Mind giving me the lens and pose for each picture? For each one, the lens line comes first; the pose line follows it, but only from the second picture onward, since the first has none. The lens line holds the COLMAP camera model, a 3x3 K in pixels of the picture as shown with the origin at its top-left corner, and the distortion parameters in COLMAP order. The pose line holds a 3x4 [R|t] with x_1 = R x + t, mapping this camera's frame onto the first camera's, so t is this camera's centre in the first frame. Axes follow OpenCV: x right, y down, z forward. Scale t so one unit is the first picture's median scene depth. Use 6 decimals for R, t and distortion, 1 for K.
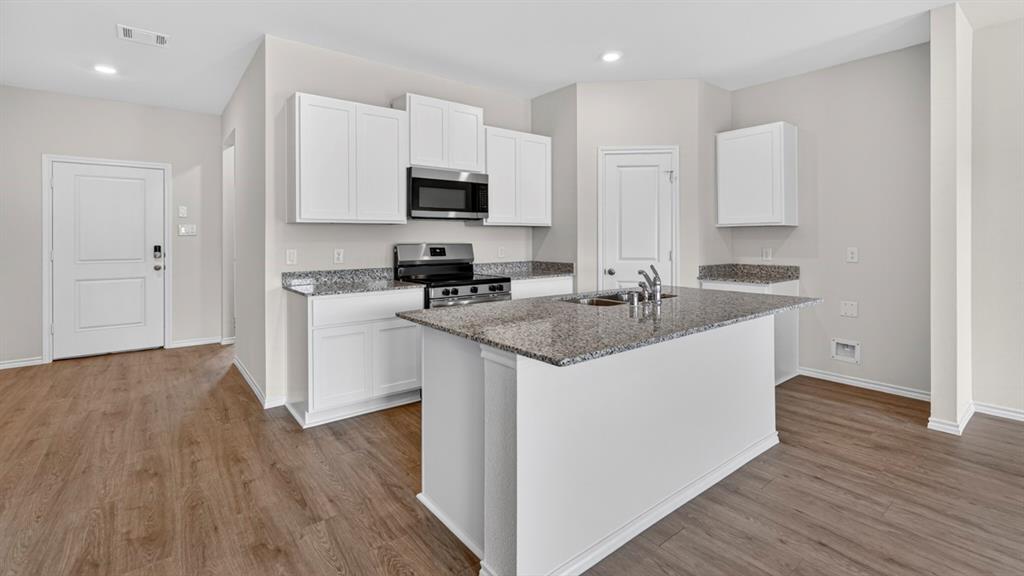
lens RADIAL K [[459.7, 0, 509.7], [0, 459.7, 239.4], [0, 0, 1]] dist [-0.015126, 0.008020]
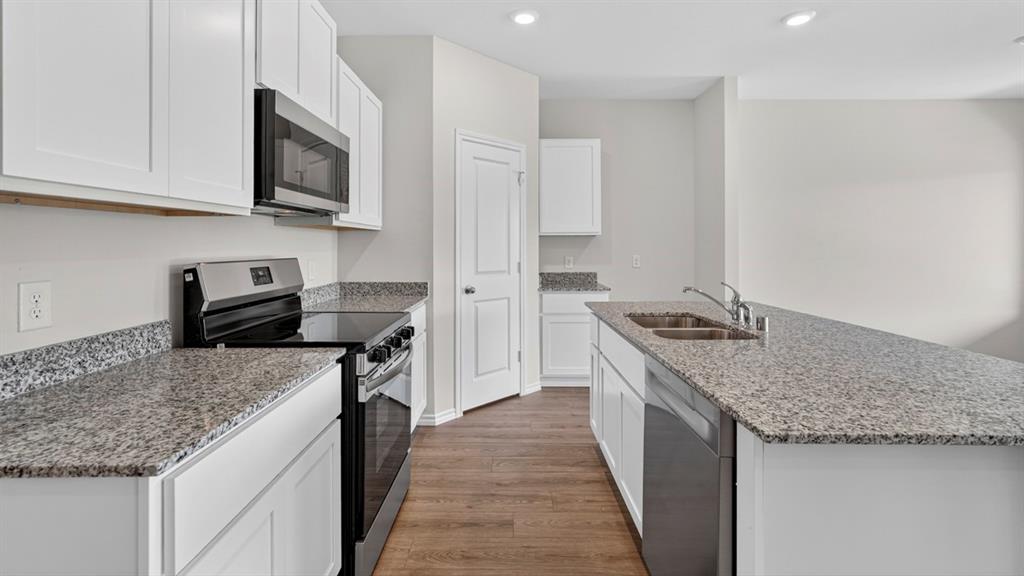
lens RADIAL K [[457.9, 0, 508.7], [0, 457.9, 246.8], [0, 0, 1]] dist [-0.000573, 0.000056]
pose [[0.628169, -0.000875, 0.778077, -0.369460], [-0.000127, 0.999999, 0.001228, -0.004771], [-0.778077, -0.000870, 0.628168, 0.481396]]
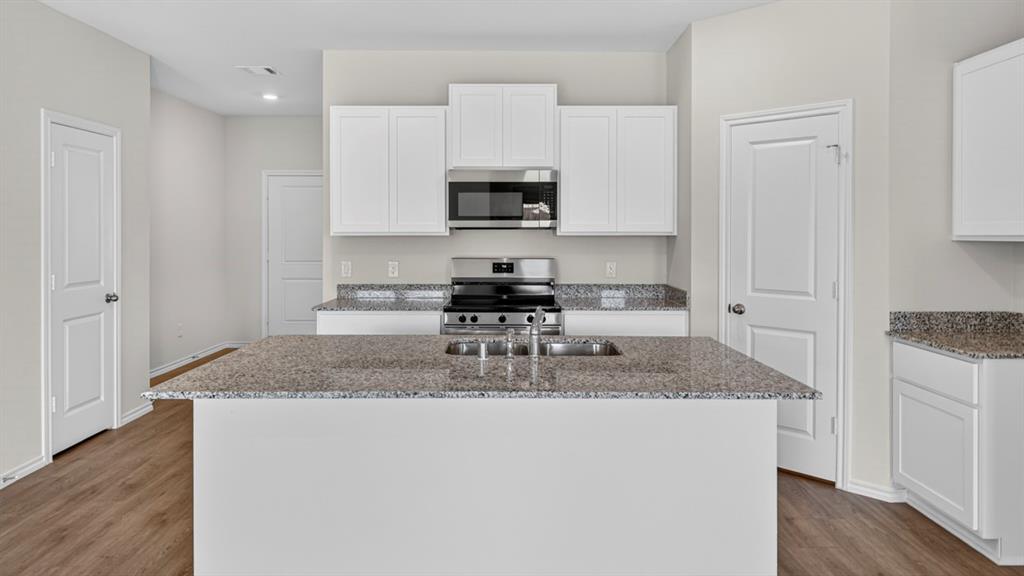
lens RADIAL K [[640.1, 0, 510.1], [0, 640.1, 234.0], [0, 0, 1]] dist [-0.000625, 0.000068]
pose [[0.783150, 0.007908, -0.621782, 0.557705], [-0.004827, 0.999966, 0.006638, -0.040778], [0.621814, -0.002197, 0.783162, 0.113094]]
